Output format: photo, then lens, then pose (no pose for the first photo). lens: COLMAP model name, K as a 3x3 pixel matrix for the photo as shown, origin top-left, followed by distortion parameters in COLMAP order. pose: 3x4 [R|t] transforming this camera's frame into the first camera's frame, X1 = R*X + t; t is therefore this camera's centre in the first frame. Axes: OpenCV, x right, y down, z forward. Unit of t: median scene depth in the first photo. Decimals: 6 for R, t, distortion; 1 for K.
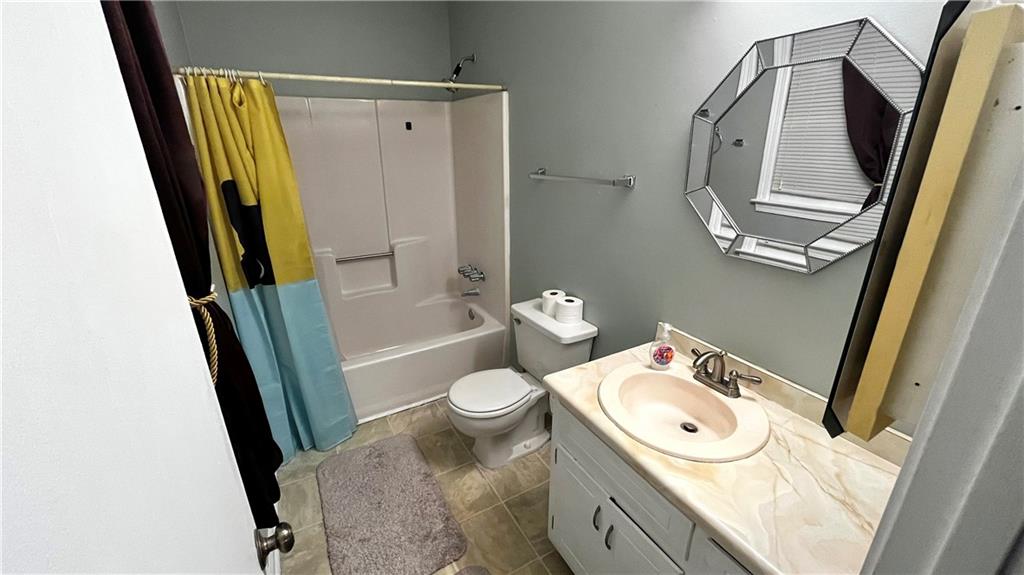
lens RADIAL K [[415.3, 0, 511.9], [0, 415.3, 288.3], [0, 0, 1]] dist [0.000258, 0.000008]
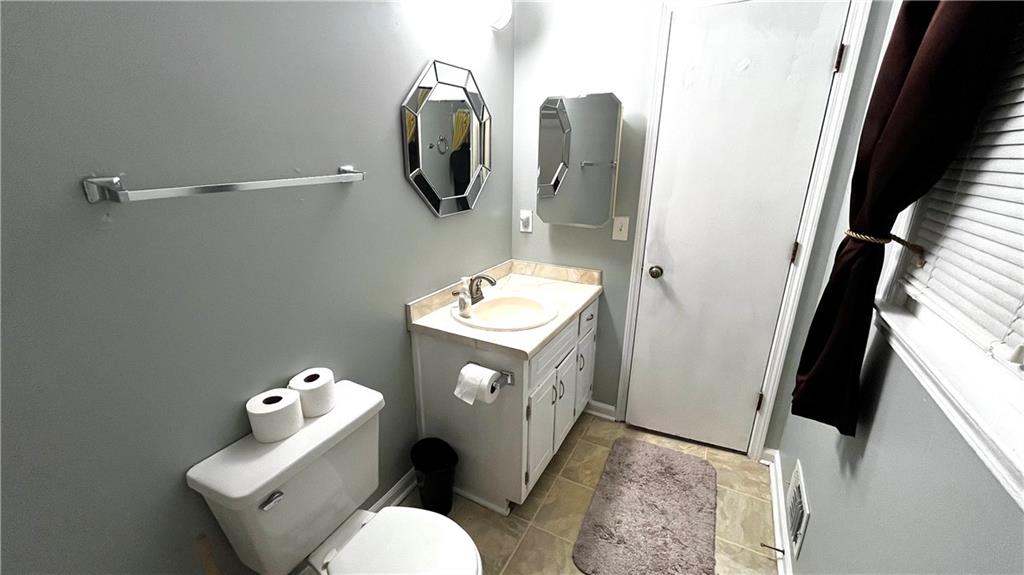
lens RADIAL K [[415.3, 0, 510.4], [0, 415.3, 286.3], [0, 0, 1]] dist [0.000258, 0.000008]
pose [[-0.530028, -0.266812, 0.804911, -0.539163], [0.277708, 0.842248, 0.462057, -0.324741], [-0.801217, 0.468433, -0.372319, 1.047306]]
